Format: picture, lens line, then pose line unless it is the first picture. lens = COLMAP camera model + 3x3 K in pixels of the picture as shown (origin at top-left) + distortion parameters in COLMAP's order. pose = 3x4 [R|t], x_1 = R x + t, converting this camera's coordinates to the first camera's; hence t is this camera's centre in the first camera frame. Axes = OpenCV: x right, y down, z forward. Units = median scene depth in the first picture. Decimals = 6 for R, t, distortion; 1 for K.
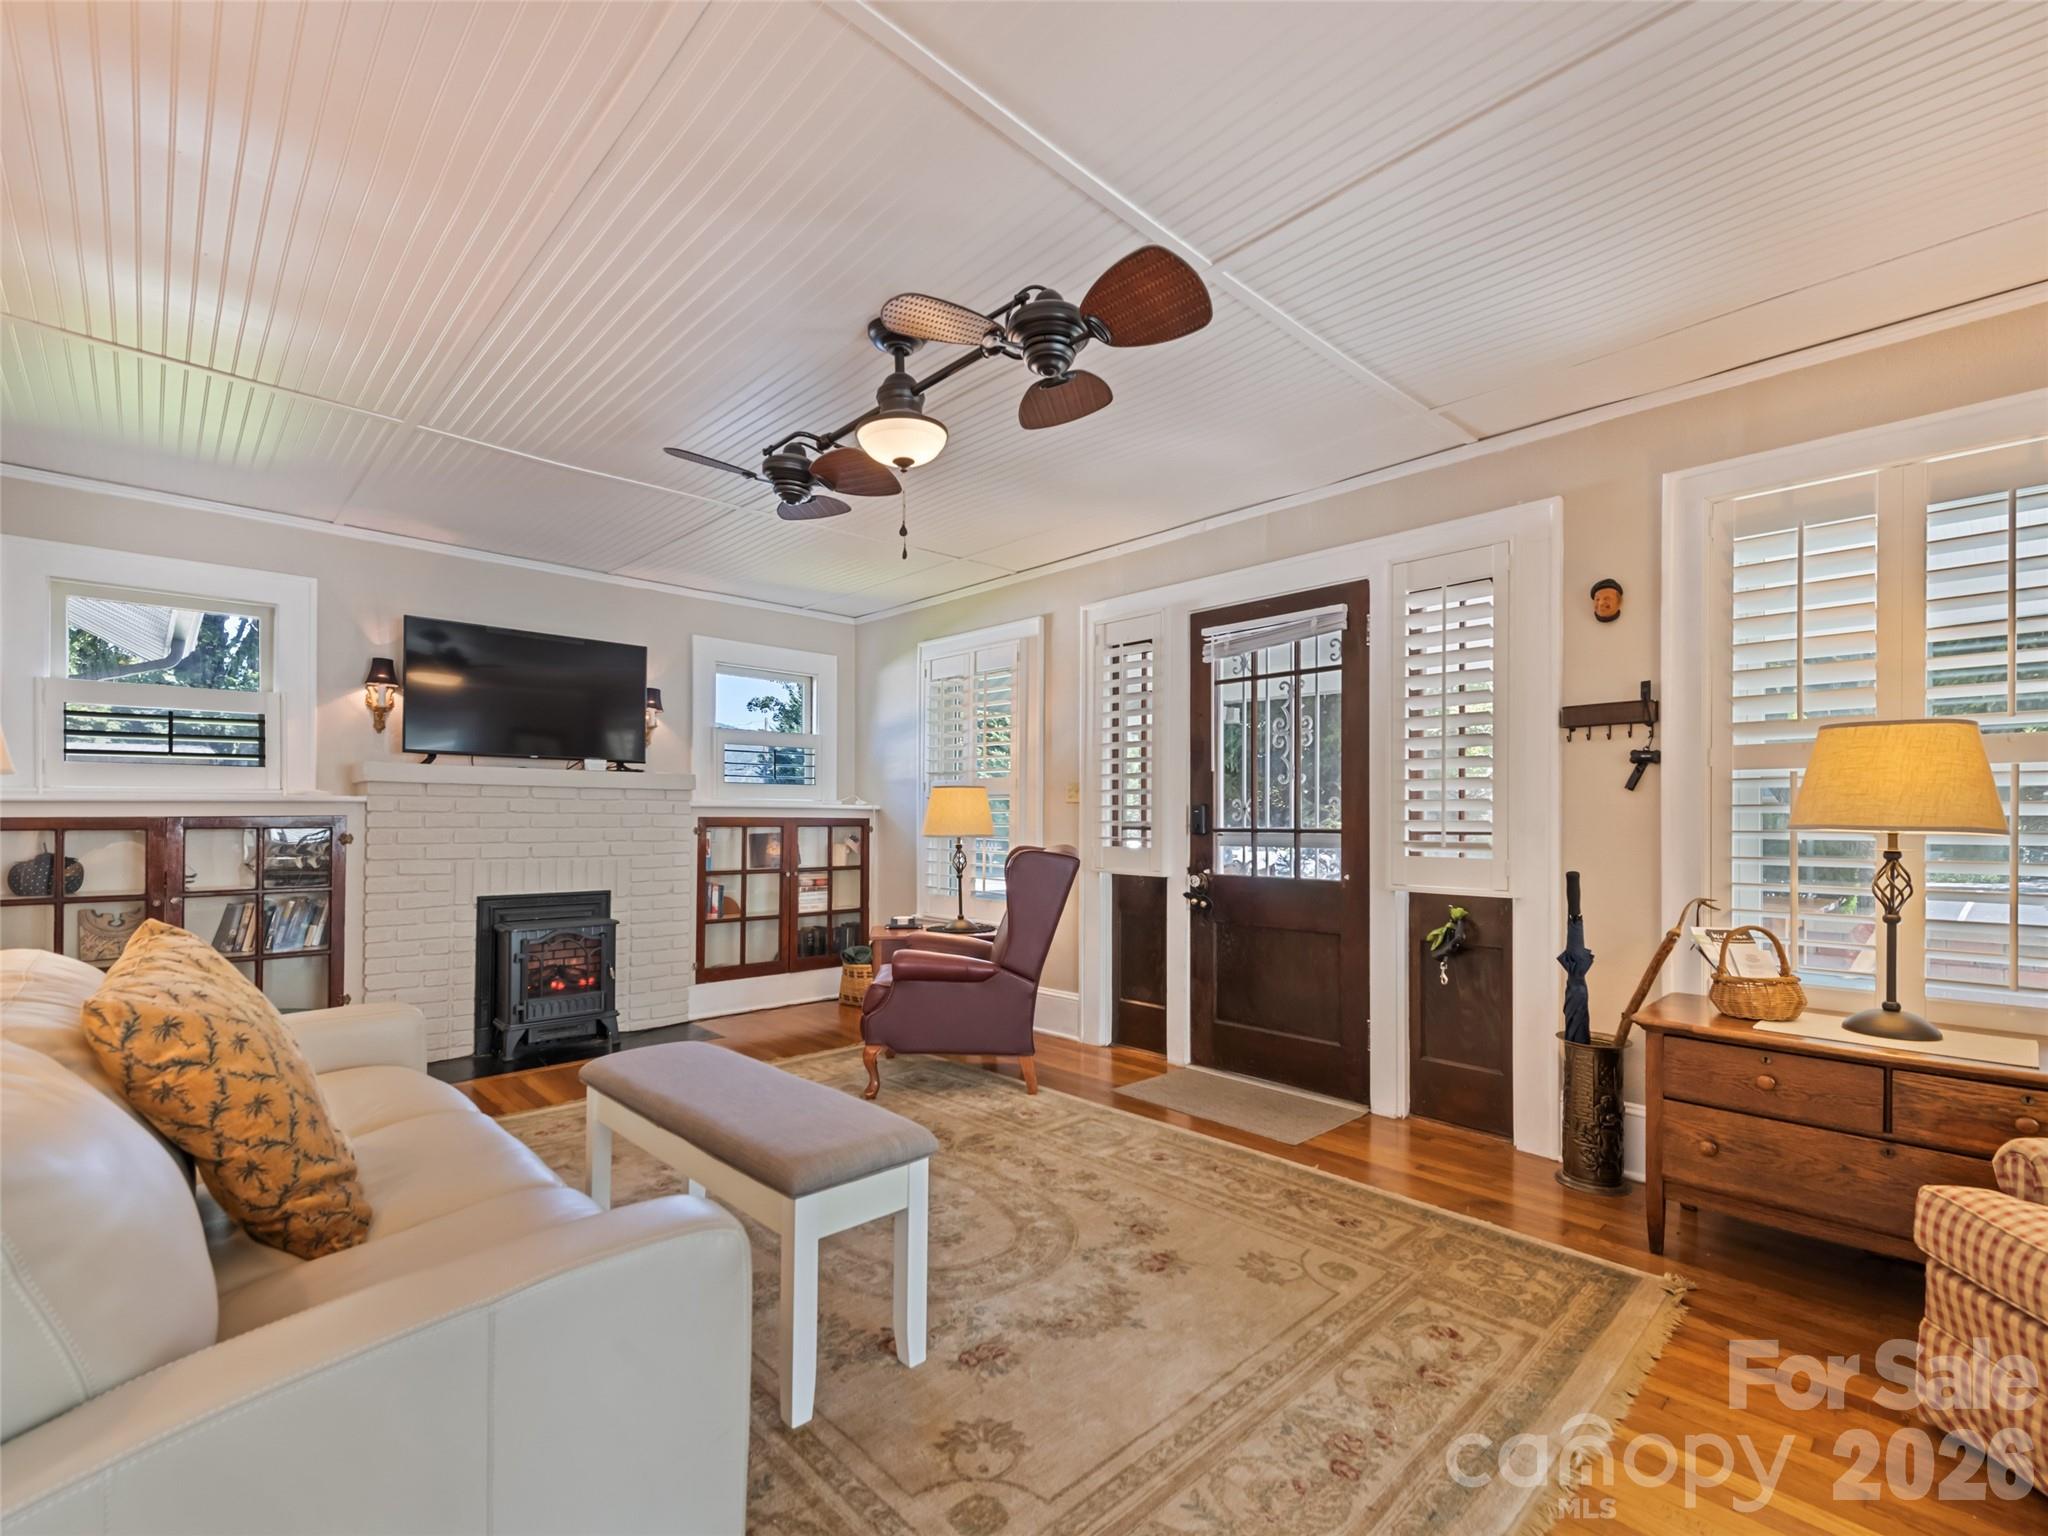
lens RADIAL K [[918.0, 0, 1048.1], [0, 918.0, 814.1], [0, 0, 1]] dist [0.011590, -0.000371]
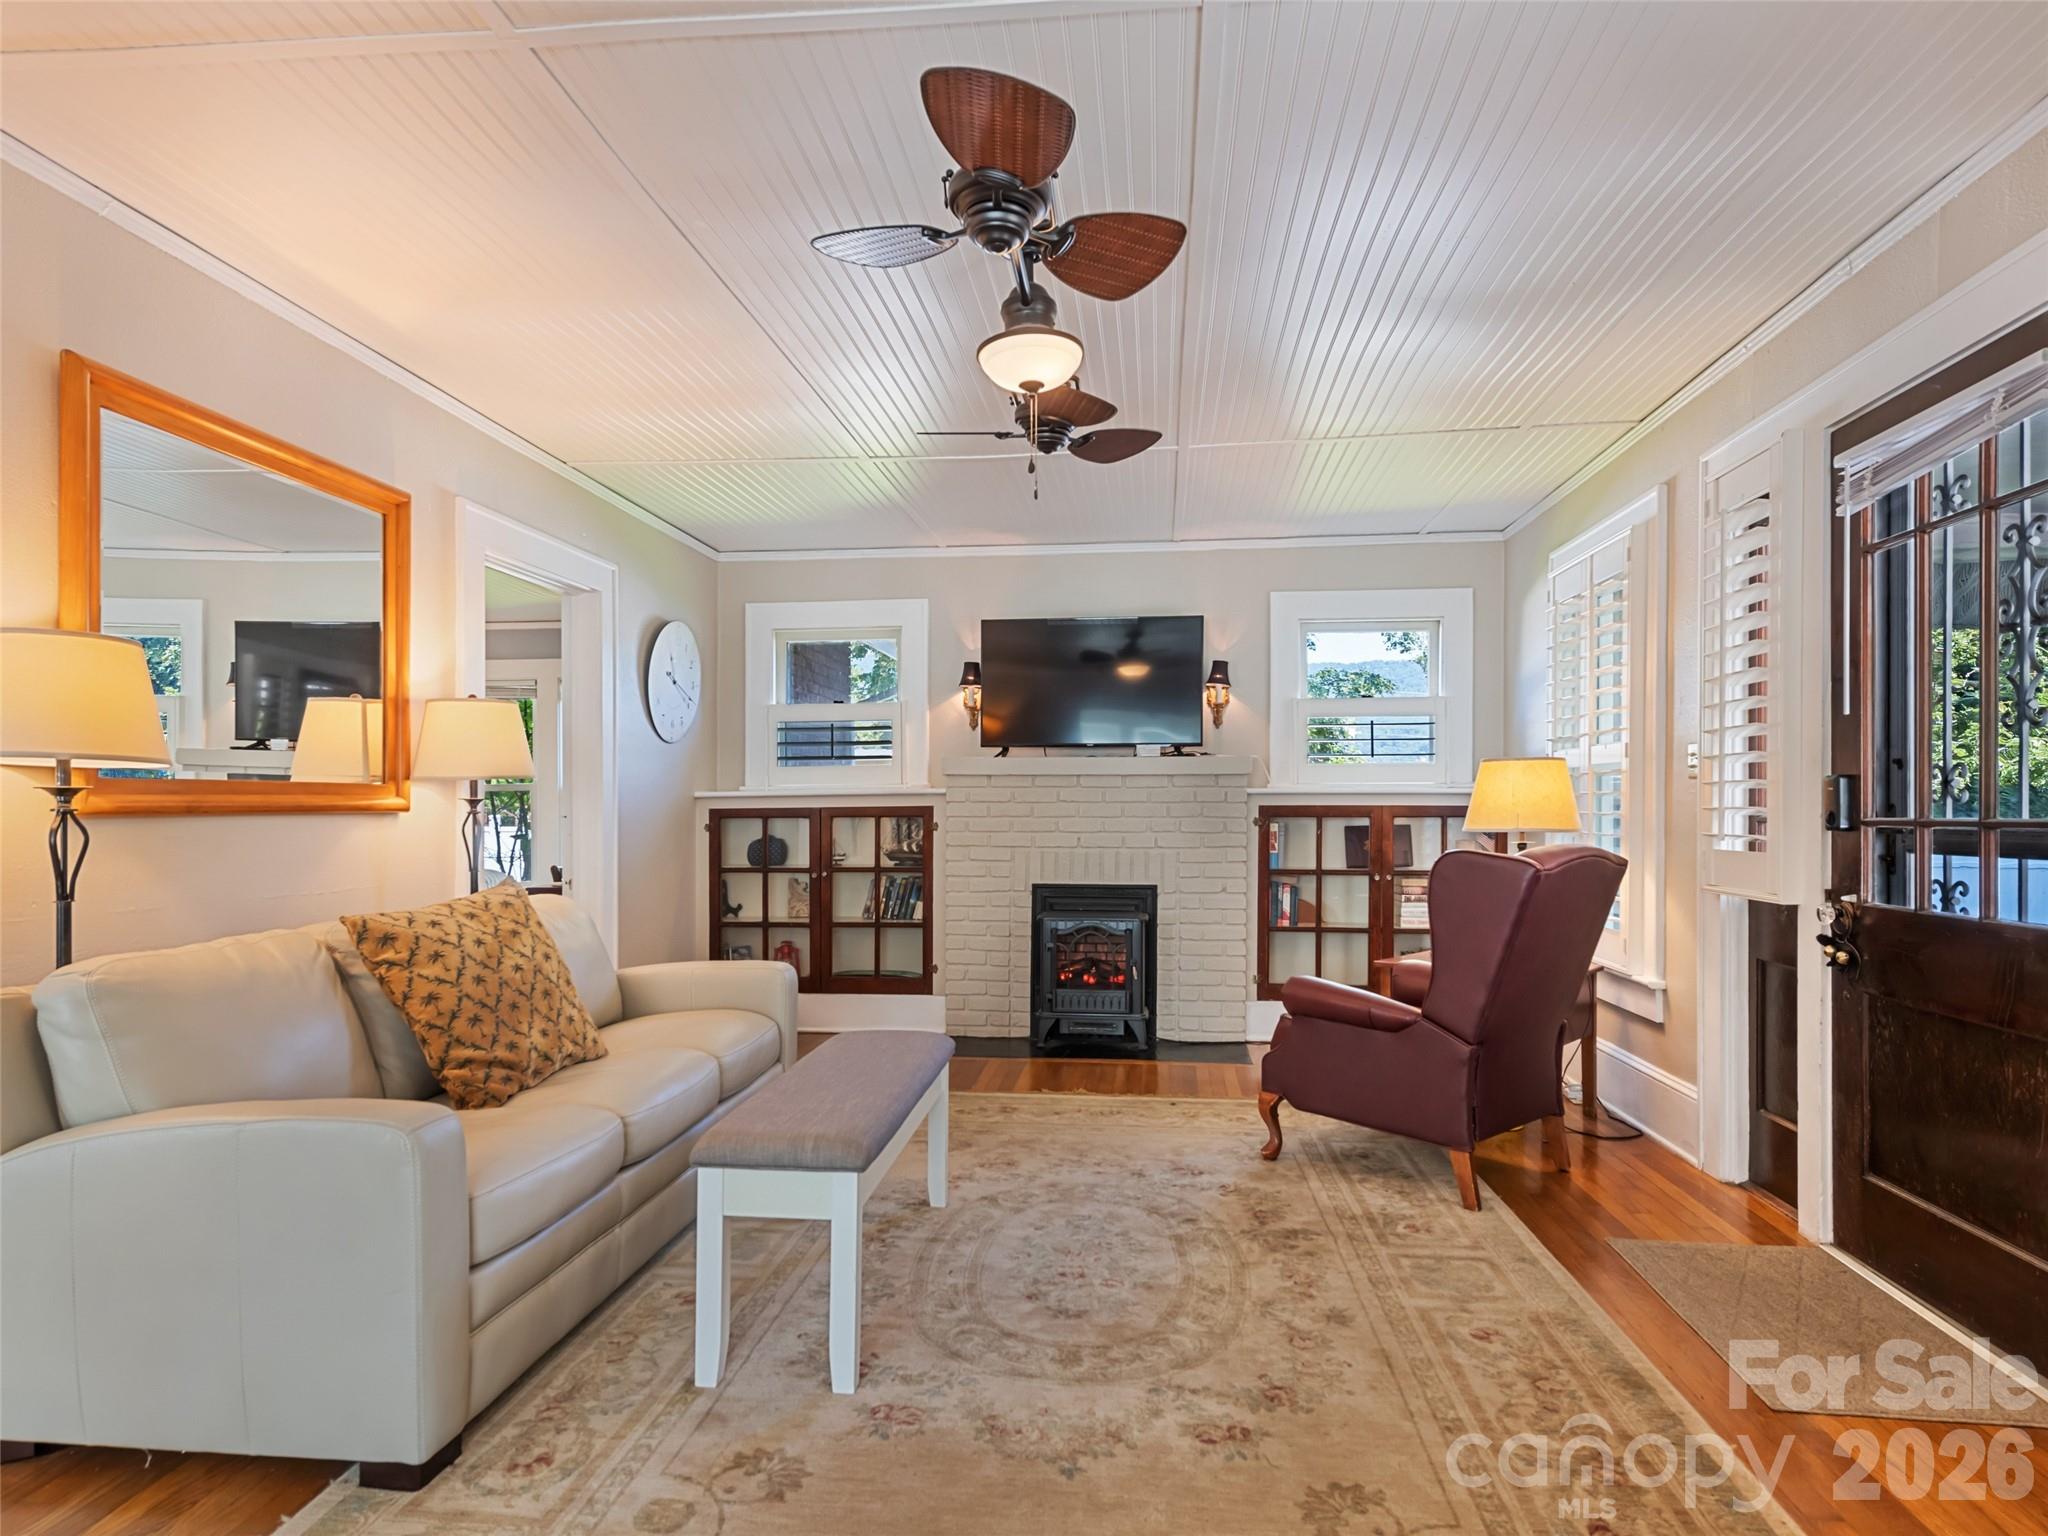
lens RADIAL K [[1155.5, 0, 1024.9], [0, 1155.5, 810.7], [0, 0, 1]] dist [0.018137, -0.002807]
pose [[0.641468, -0.002803, -0.767144, 0.383652], [0.007189, 0.999971, 0.002358, 0.004884], [0.767116, -0.007027, 0.641470, 0.175526]]
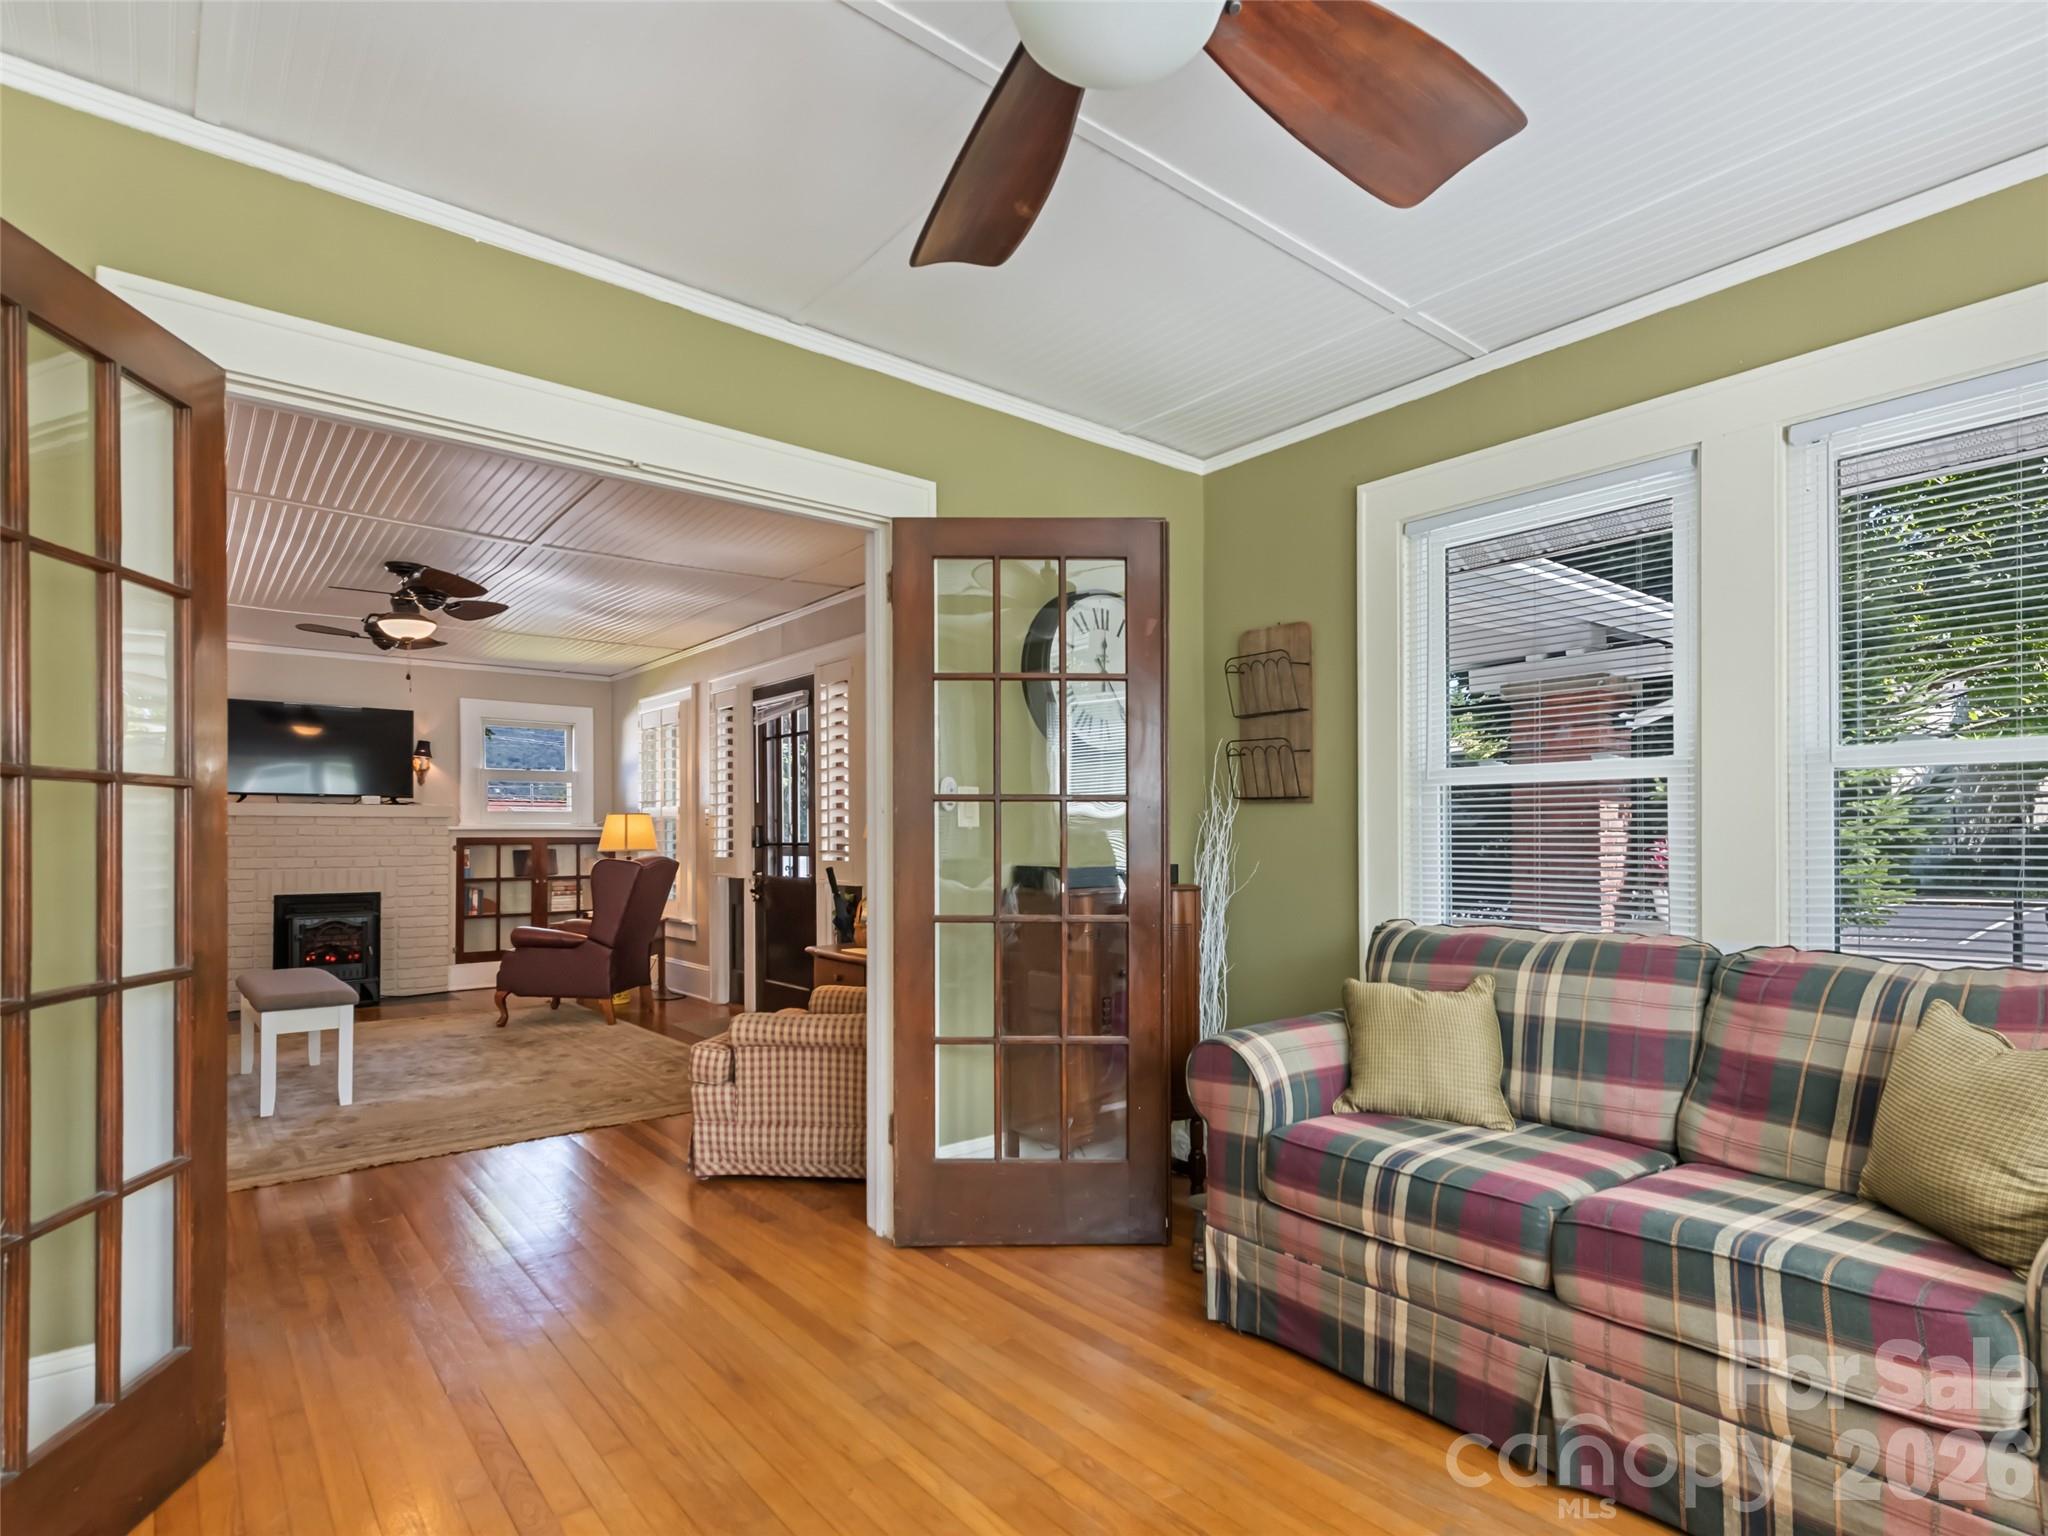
lens RADIAL K [[1017.9, 0, 1028.0], [0, 1017.9, 835.6], [0, 0, 1]] dist [0.012690, -0.000699]
pose [[0.997655, -0.008192, -0.067959, 0.676845], [0.008599, 0.999947, 0.005696, -0.001519], [0.067908, -0.006267, 0.997672, -0.516875]]
